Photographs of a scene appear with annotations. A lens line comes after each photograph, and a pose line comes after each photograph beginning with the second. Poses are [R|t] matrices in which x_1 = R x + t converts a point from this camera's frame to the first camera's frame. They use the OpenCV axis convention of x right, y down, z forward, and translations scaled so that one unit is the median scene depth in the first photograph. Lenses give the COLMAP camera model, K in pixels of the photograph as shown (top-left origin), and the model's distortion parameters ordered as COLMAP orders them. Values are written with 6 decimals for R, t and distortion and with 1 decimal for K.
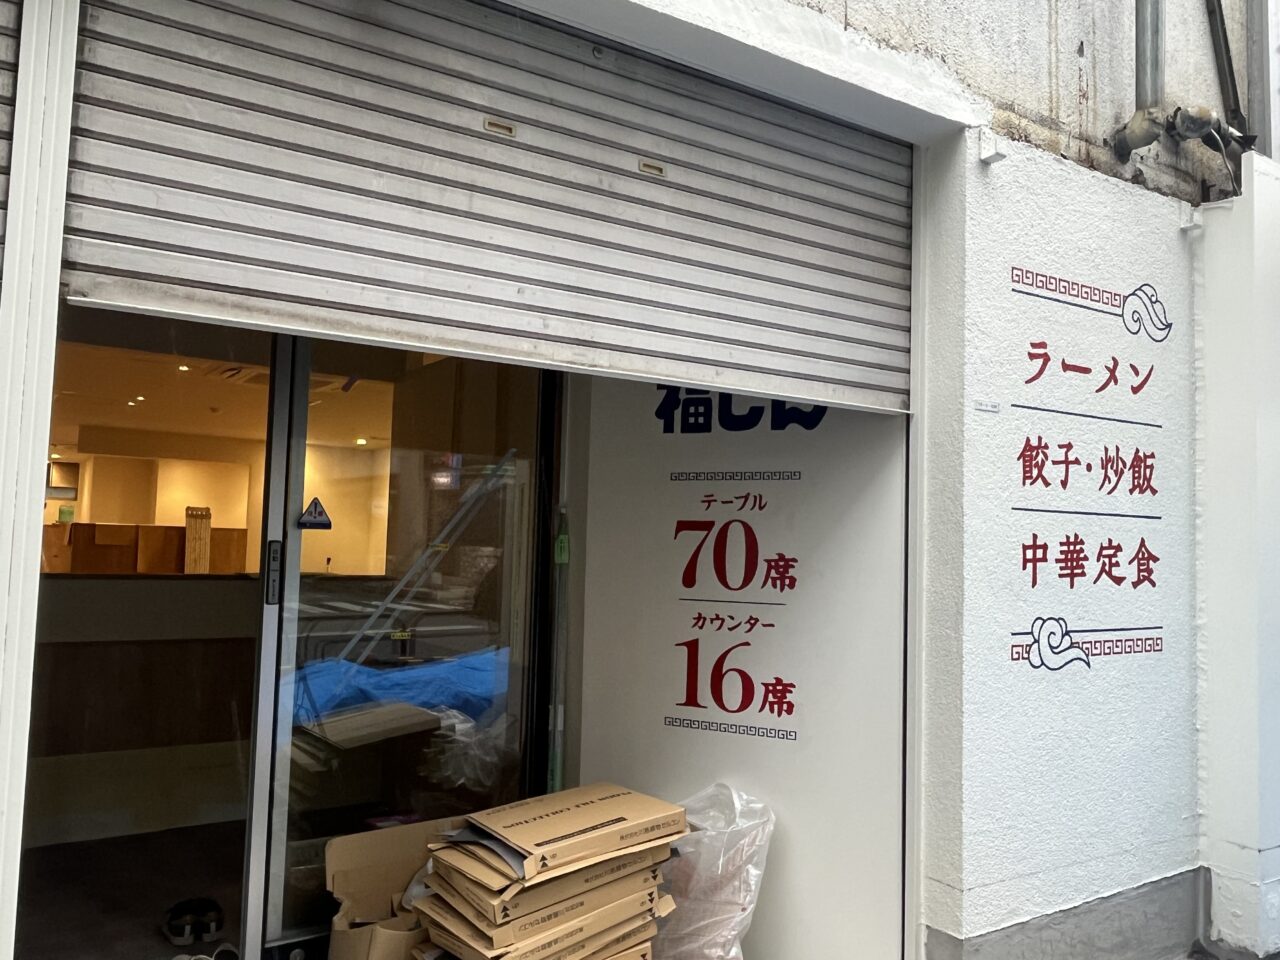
lens RADIAL K [[969.8, 0, 641.4], [0, 969.8, 485.9], [0, 0, 1]] dist [0.003717, -0.010133]
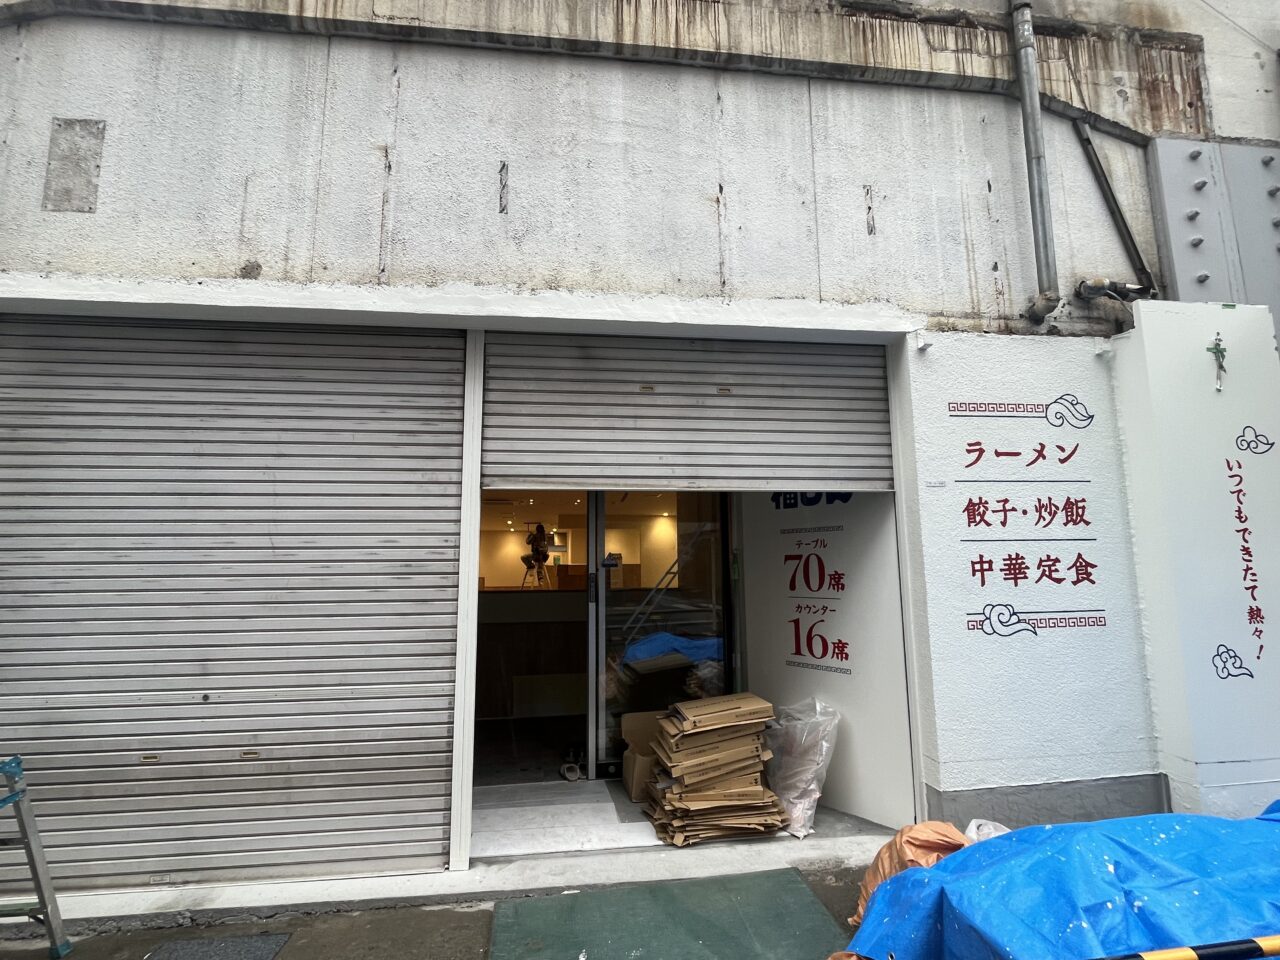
lens RADIAL K [[603.9, 0, 639.9], [0, 603.9, 485.9], [0, 0, 1]] dist [-0.003329, -0.001358]
pose [[0.907353, -0.091940, -0.410193, 0.296219], [0.061649, 0.994342, -0.086501, -0.015339], [0.415825, 0.053199, 0.907887, -0.208439]]
